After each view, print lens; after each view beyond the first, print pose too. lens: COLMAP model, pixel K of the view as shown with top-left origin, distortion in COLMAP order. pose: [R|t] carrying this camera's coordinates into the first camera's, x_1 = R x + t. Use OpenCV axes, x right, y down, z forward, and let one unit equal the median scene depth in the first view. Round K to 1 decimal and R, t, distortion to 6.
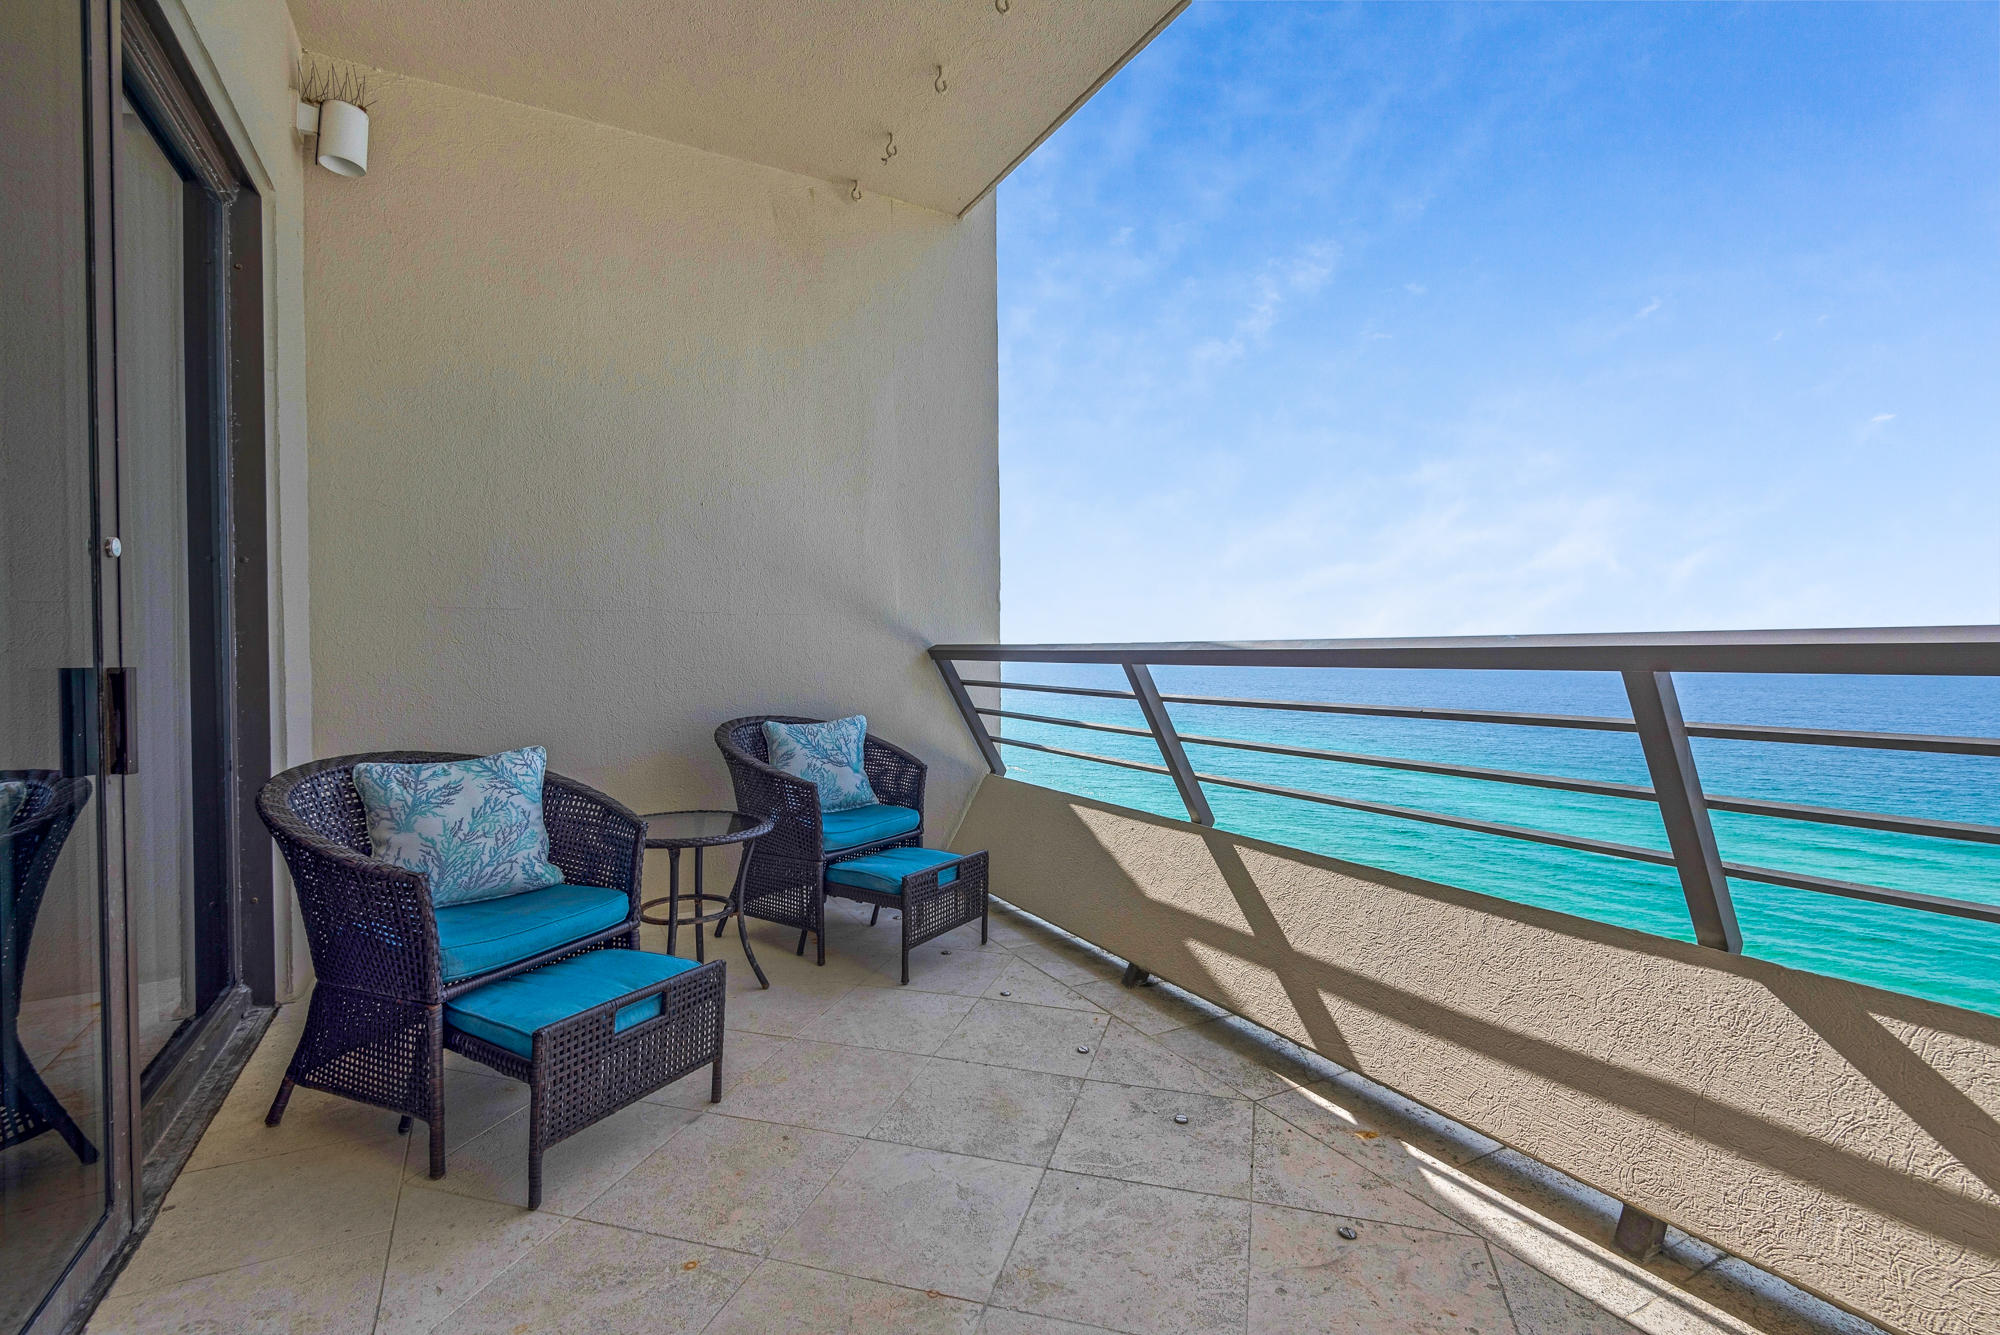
lens RADIAL K [[995.3, 0, 1000.0], [0, 995.3, 667.5], [0, 0, 1]] dist [-0.002480, 0.000223]
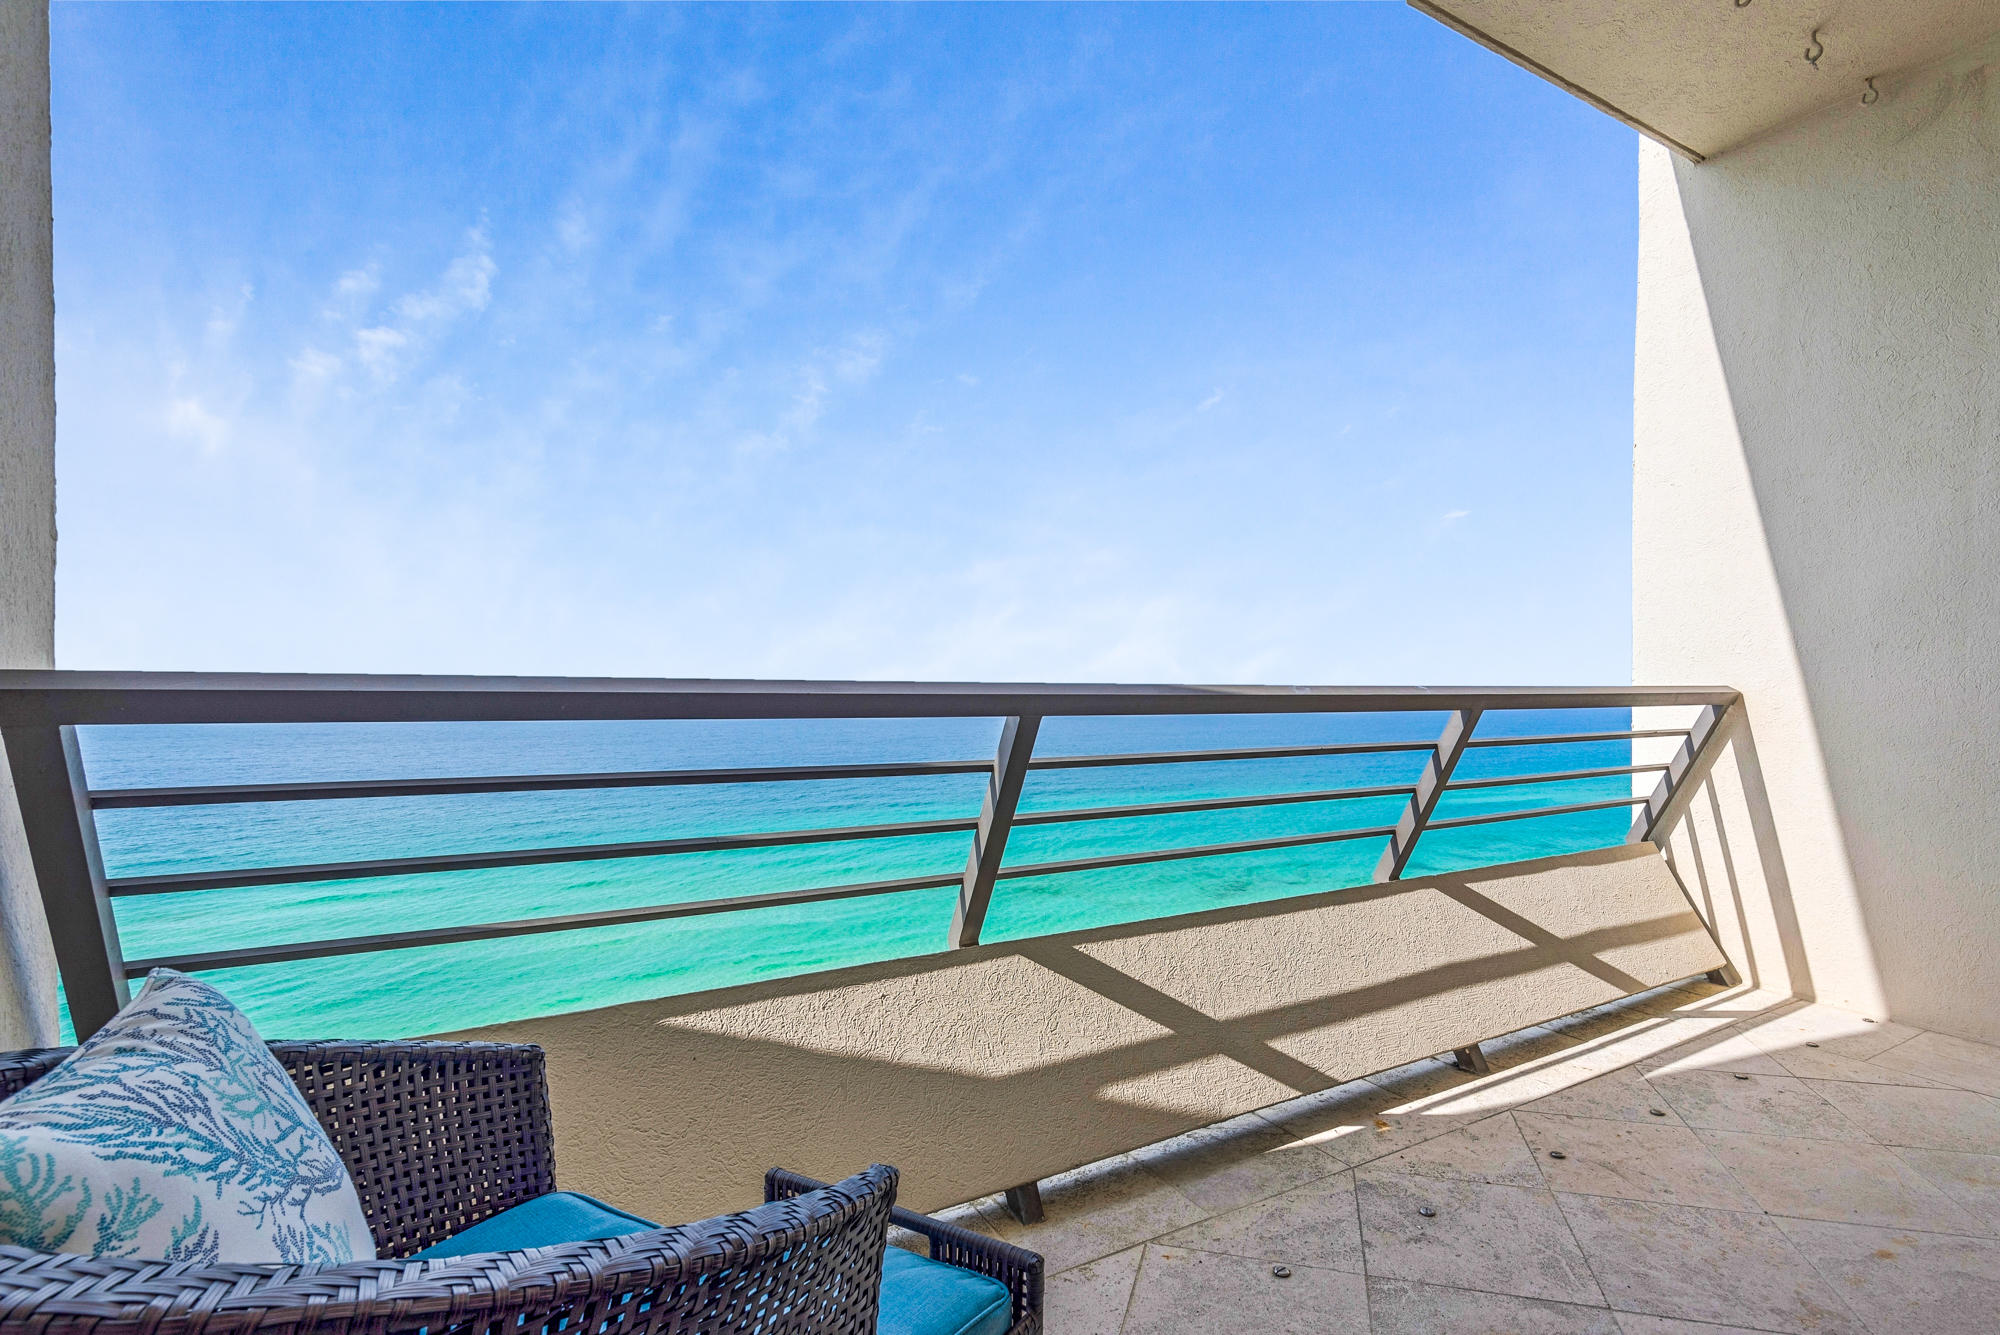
lens RADIAL K [[995.3, 0, 1000.0], [0, 995.3, 667.5], [0, 0, 1]] dist [-0.002480, 0.000223]
pose [[-0.092844, 0.037140, 0.994988, -0.497197], [0.016769, 0.999221, -0.035733, -0.011059], [-0.995539, 0.013367, -0.093394, 1.036923]]
